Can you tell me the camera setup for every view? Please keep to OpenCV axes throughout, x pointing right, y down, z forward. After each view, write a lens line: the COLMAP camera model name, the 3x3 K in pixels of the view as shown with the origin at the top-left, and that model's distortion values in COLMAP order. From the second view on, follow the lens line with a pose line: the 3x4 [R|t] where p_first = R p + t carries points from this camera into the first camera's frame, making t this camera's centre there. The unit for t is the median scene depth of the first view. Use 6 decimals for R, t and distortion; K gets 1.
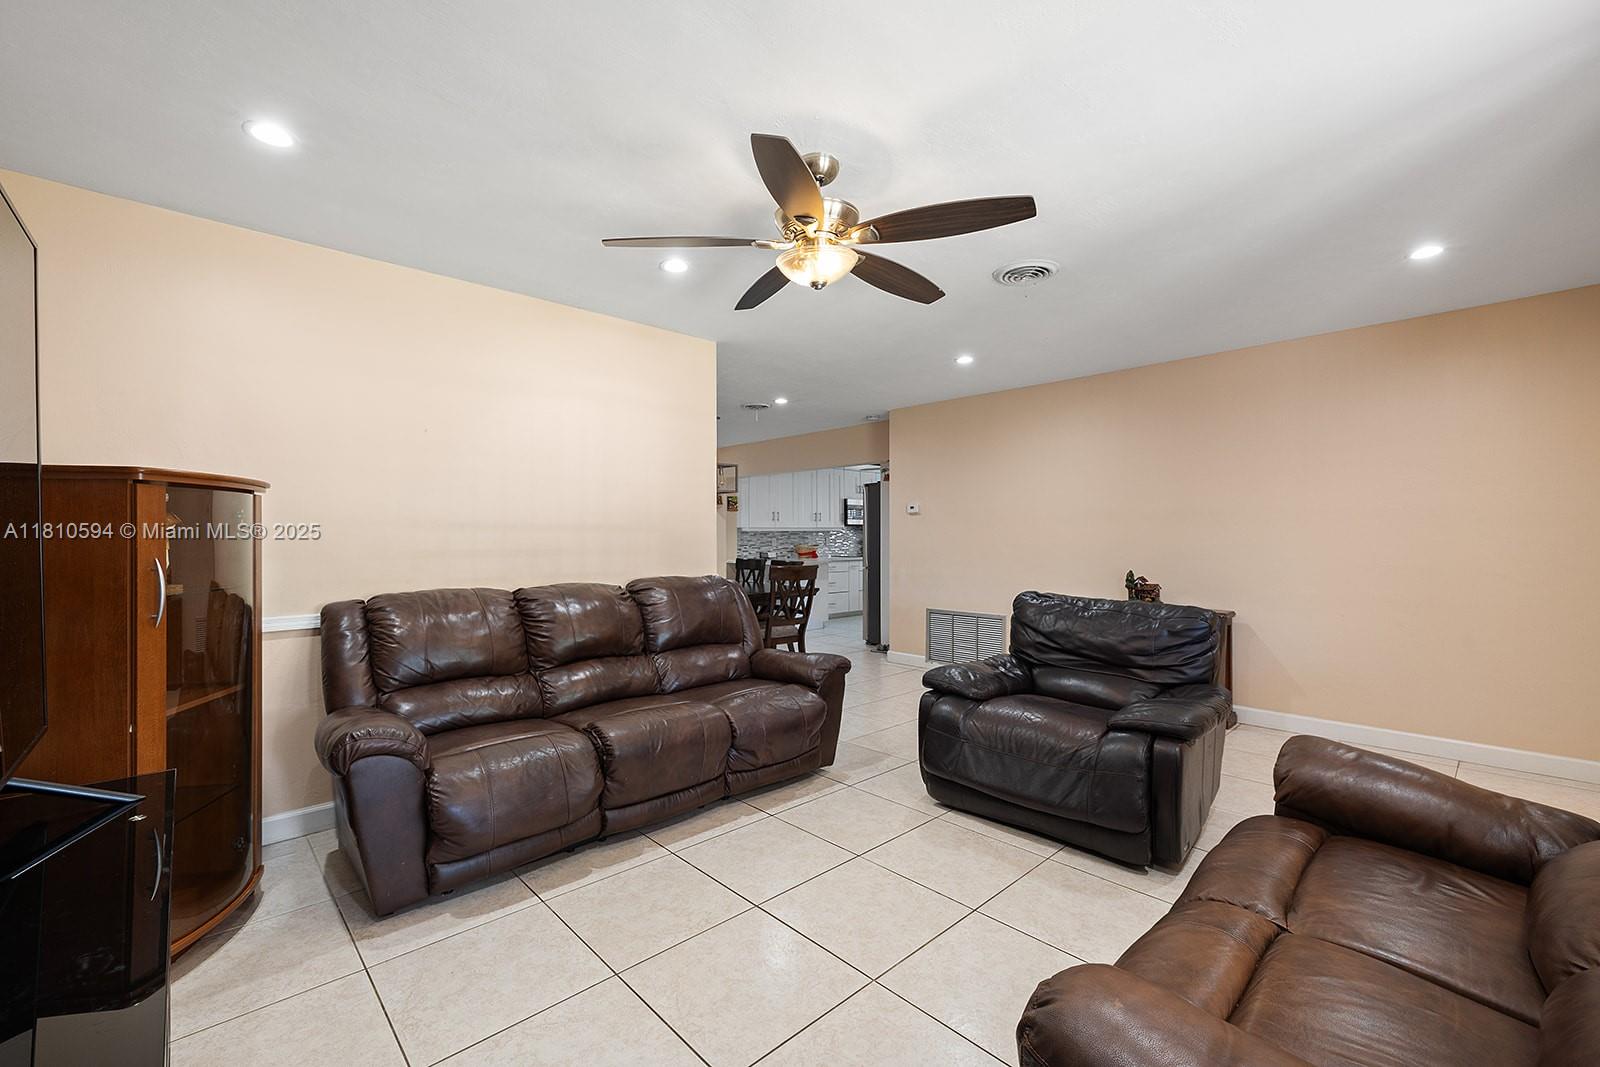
lens RADIAL K [[674.5, 0, 791.3], [0, 674.5, 537.9], [0, 0, 1]] dist [-0.001740, -0.001046]
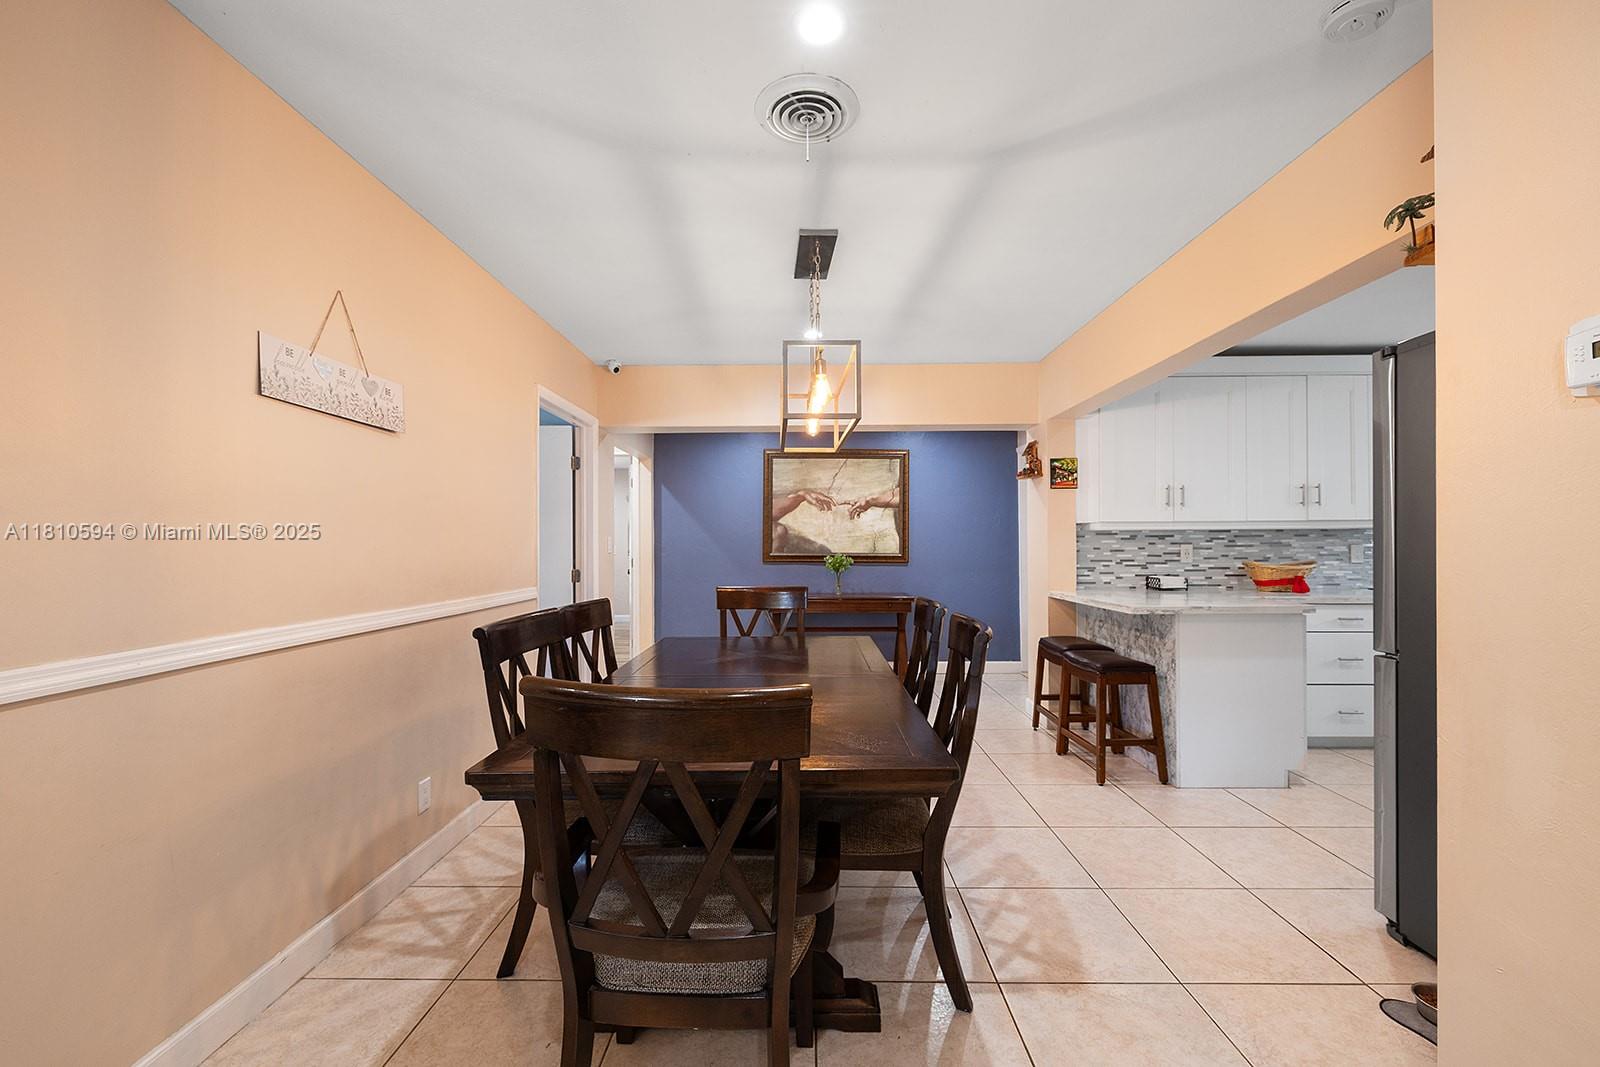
lens RADIAL K [[674.5, 0, 811.1], [0, 674.5, 540.8], [0, 0, 1]] dist [-0.001740, -0.001046]
pose [[0.733661, -0.003925, -0.679505, 0.099416], [-0.000052, 0.999983, -0.005832, -0.000196], [0.679516, 0.004314, 0.733648, 0.504407]]
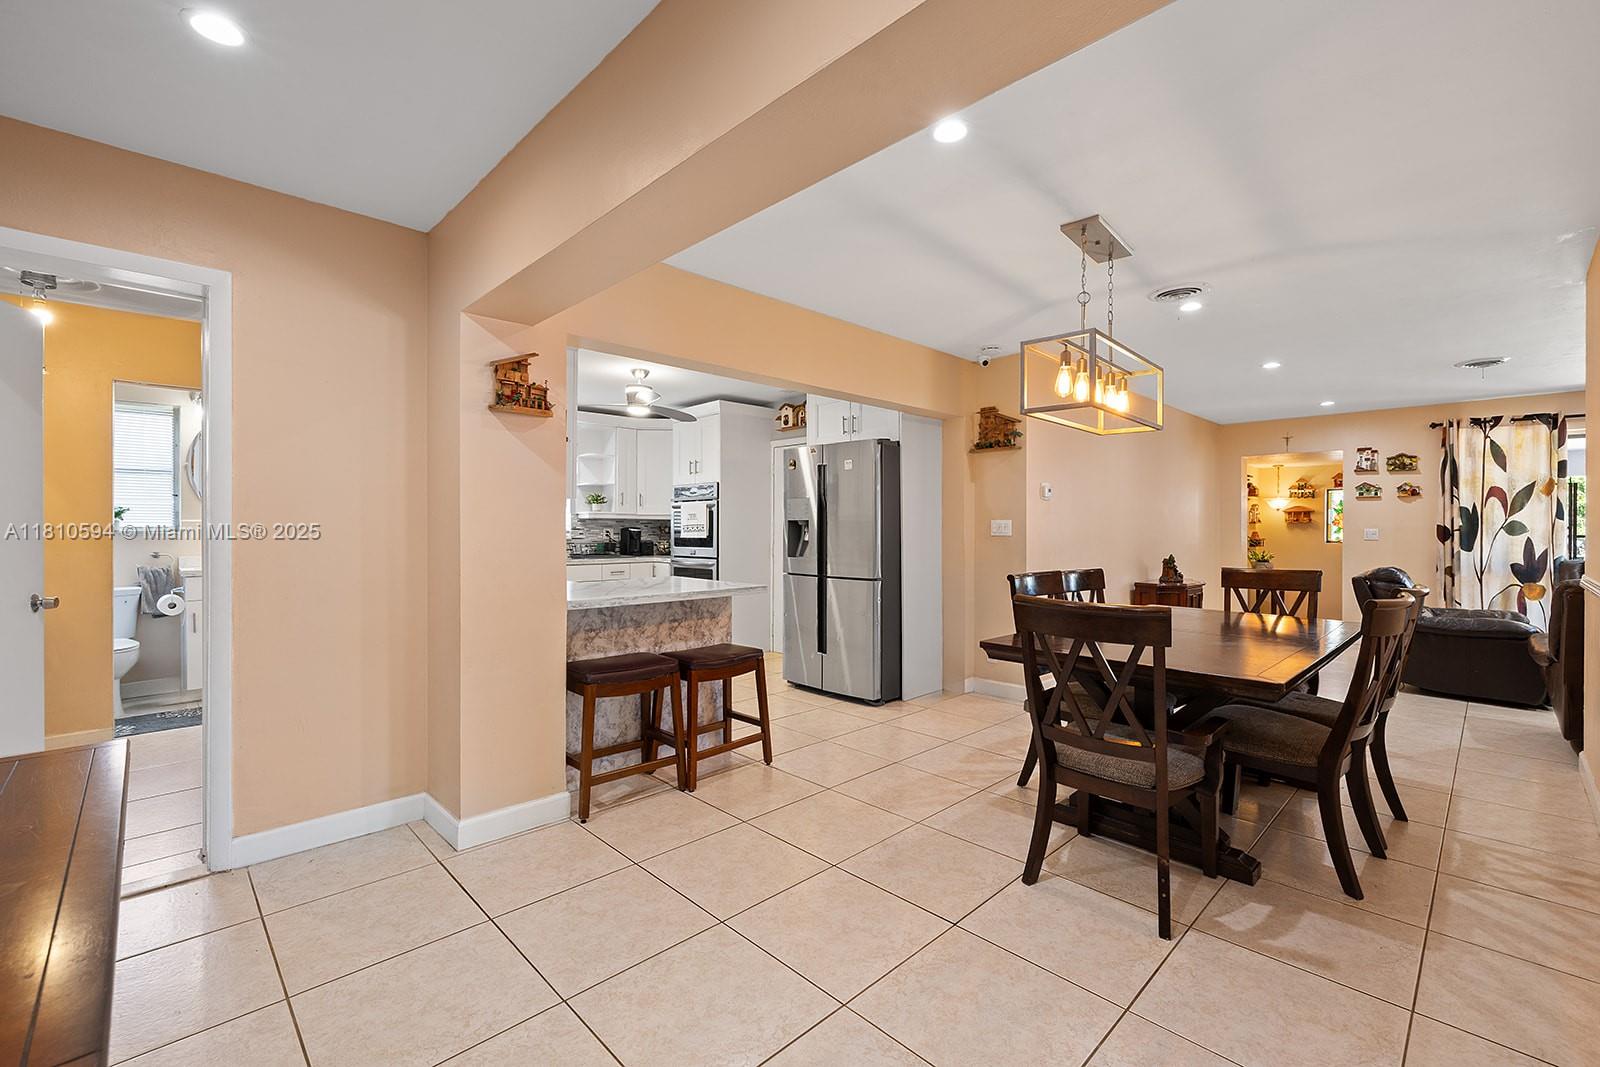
lens RADIAL K [[674.5, 0, 806.3], [0, 674.5, 525.4], [0, 0, 1]] dist [-0.001740, -0.001046]
pose [[-0.021130, 0.004762, 0.999765, -0.381848], [0.000298, 0.999989, -0.004757, -0.000257], [-0.999777, 0.000197, -0.021131, 0.848633]]
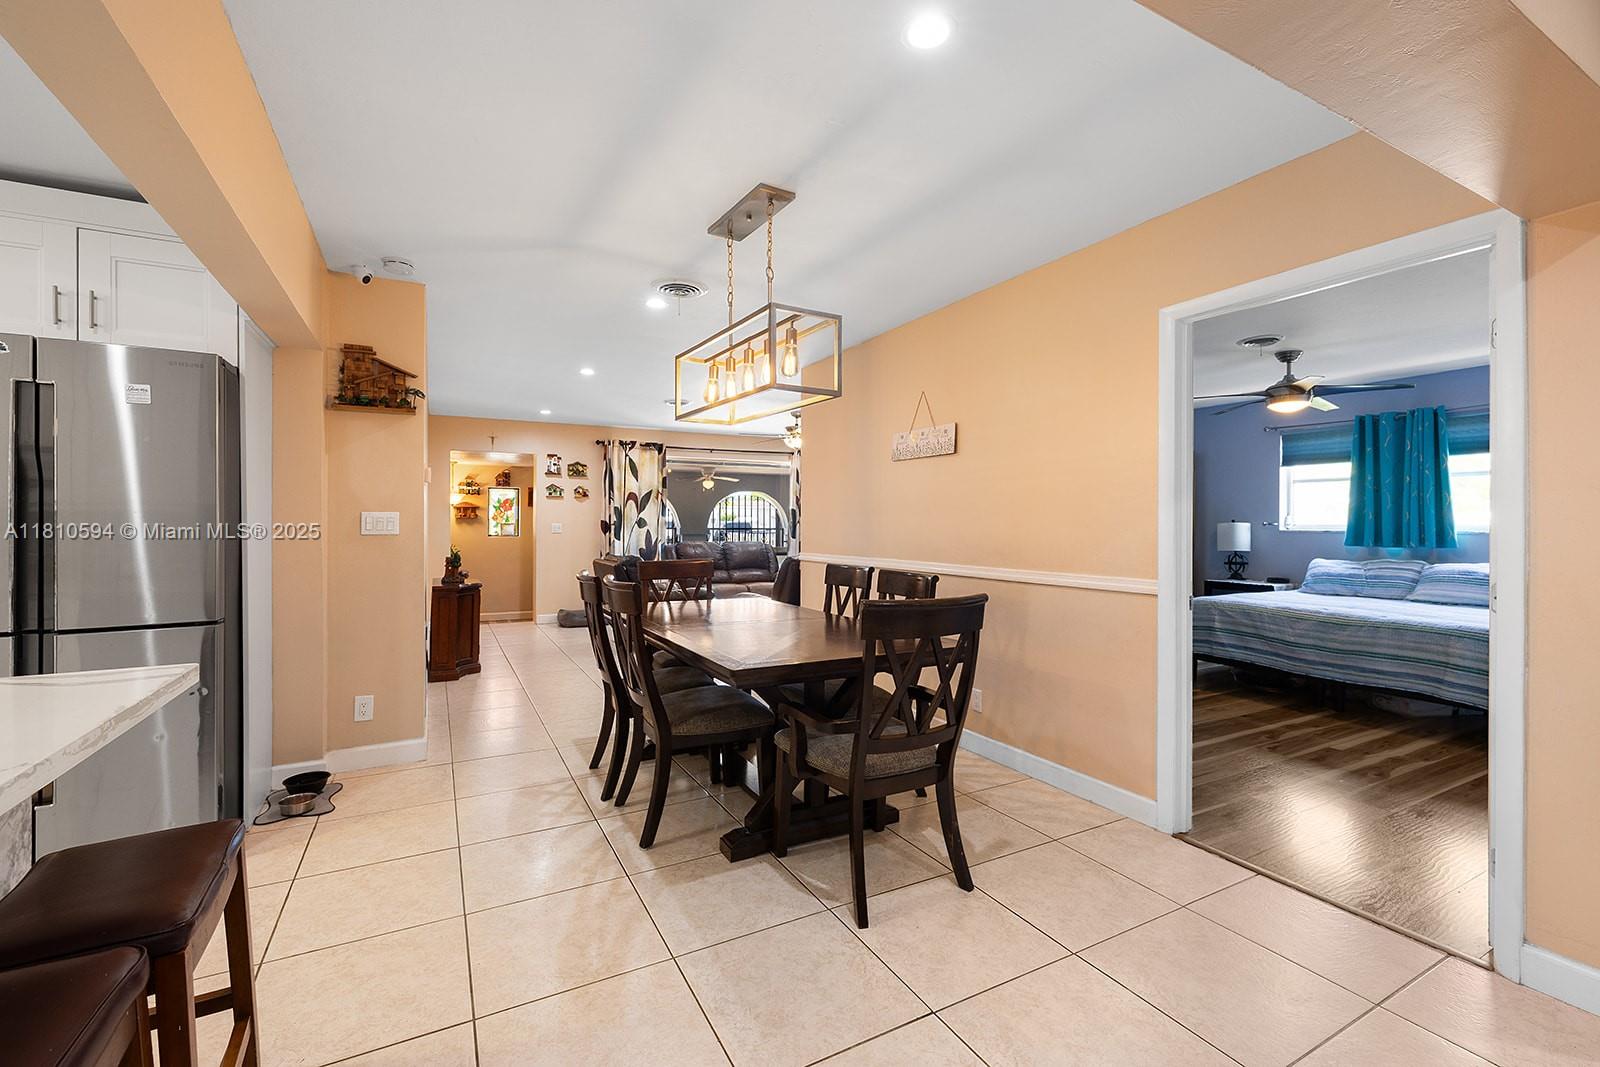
lens RADIAL K [[674.5, 0, 784.1], [0, 674.5, 523.3], [0, 0, 1]] dist [-0.001740, -0.001046]
pose [[-0.963199, 0.000491, 0.268788, -0.180931], [0.000981, 0.999998, 0.001690, -0.001102], [-0.268787, 0.001892, -0.963198, 0.972408]]
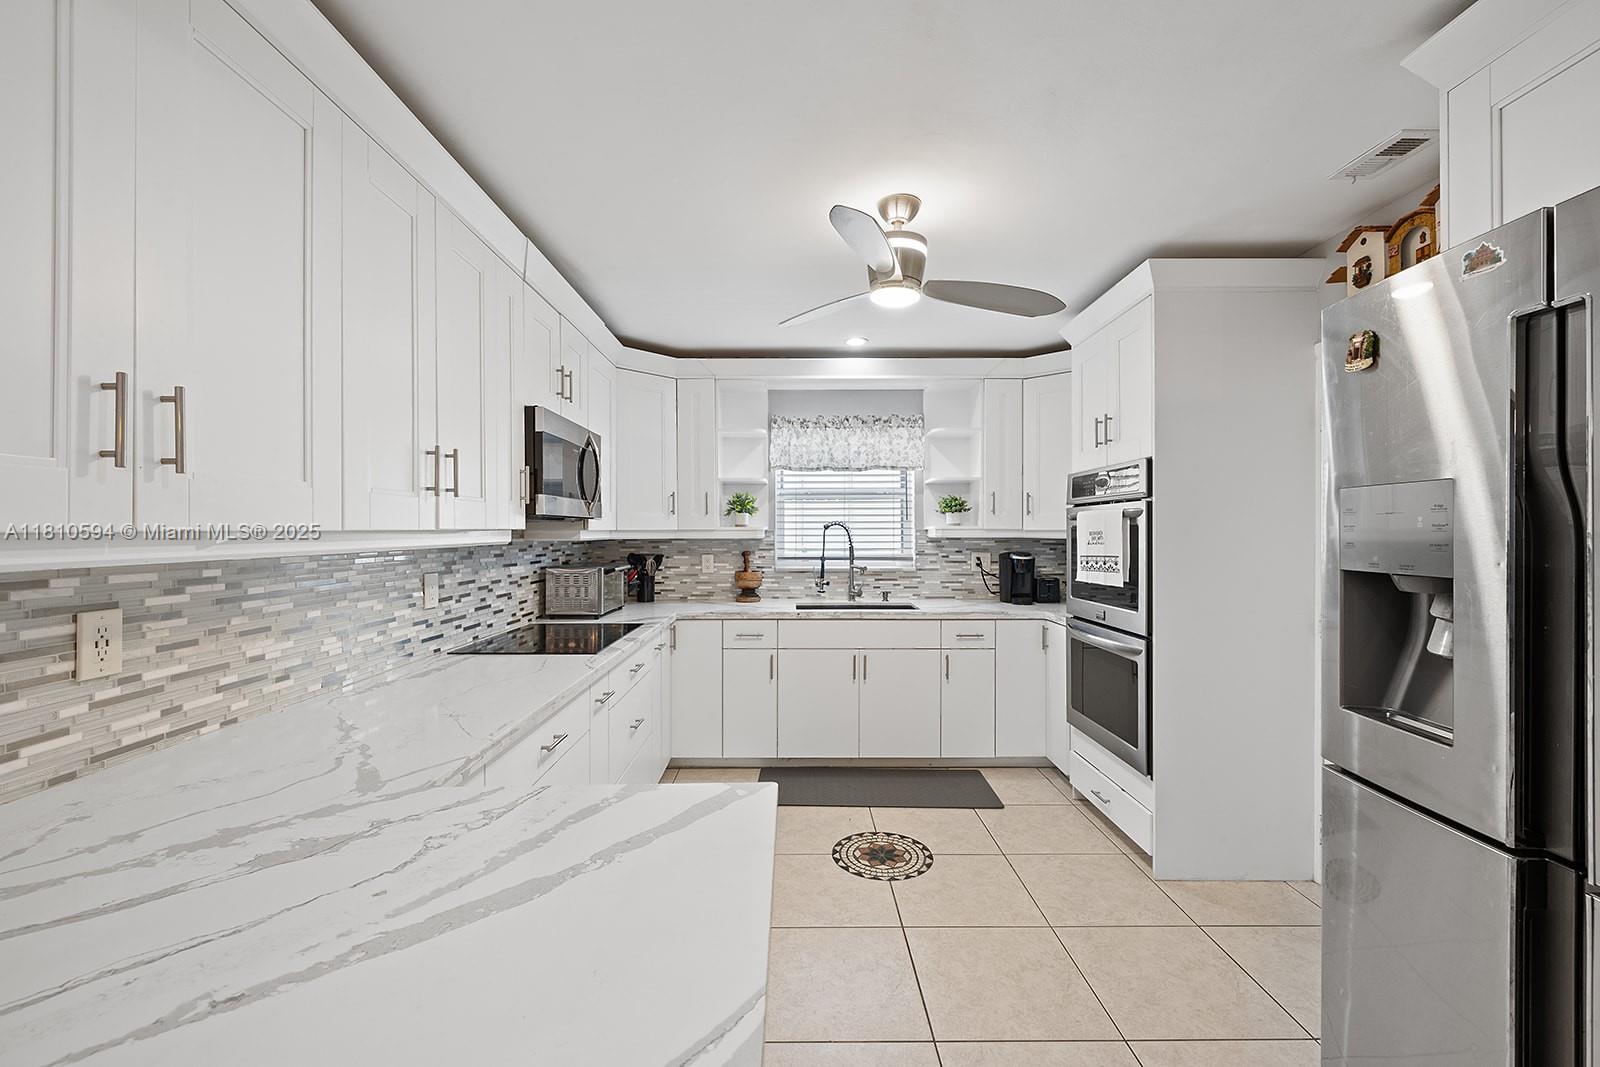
lens RADIAL K [[674.5, 0, 796.1], [0, 674.5, 532.2], [0, 0, 1]] dist [-0.001740, -0.001046]
pose [[0.675545, -0.001531, 0.737317, -0.032785], [0.004054, 0.999990, -0.001638, -0.014555], [-0.737308, 0.004095, 0.675544, 0.841388]]
